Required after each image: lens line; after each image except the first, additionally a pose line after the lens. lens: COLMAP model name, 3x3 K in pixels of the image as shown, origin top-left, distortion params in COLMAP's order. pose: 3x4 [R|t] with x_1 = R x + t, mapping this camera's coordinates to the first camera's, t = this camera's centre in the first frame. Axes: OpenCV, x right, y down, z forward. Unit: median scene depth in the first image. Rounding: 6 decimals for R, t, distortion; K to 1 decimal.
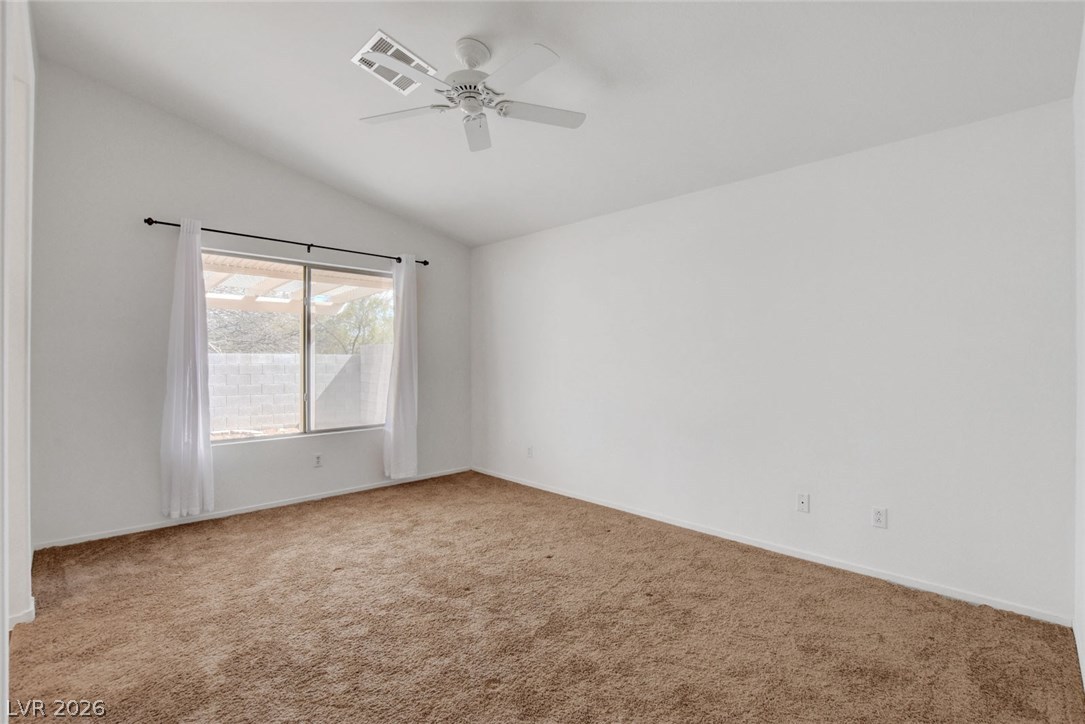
lens RADIAL K [[488.7, 0, 542.5], [0, 488.7, 362.0], [0, 0, 1]] dist [-0.025076, -0.000575]
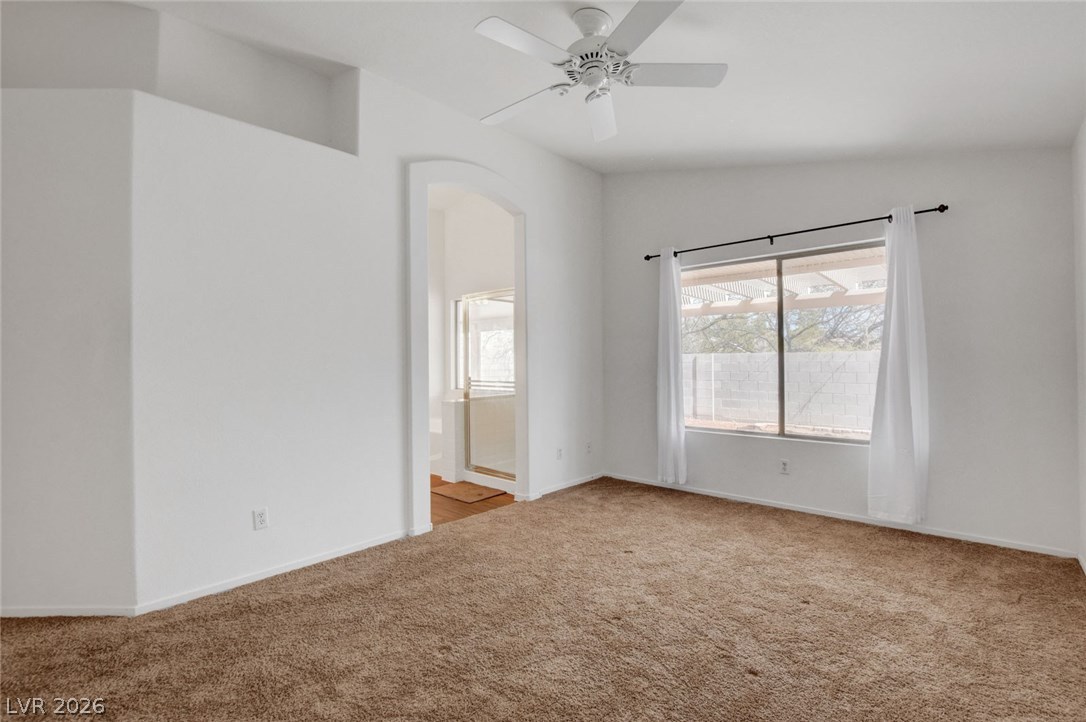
lens RADIAL K [[489.1, 0, 543.0], [0, 489.1, 361.0], [0, 0, 1]] dist [-0.025076, -0.000575]
pose [[0.059762, -0.000978, -0.998212, 0.485541], [0.007601, 0.999971, -0.000525, -0.001821], [0.998184, -0.007556, 0.059768, 0.548474]]
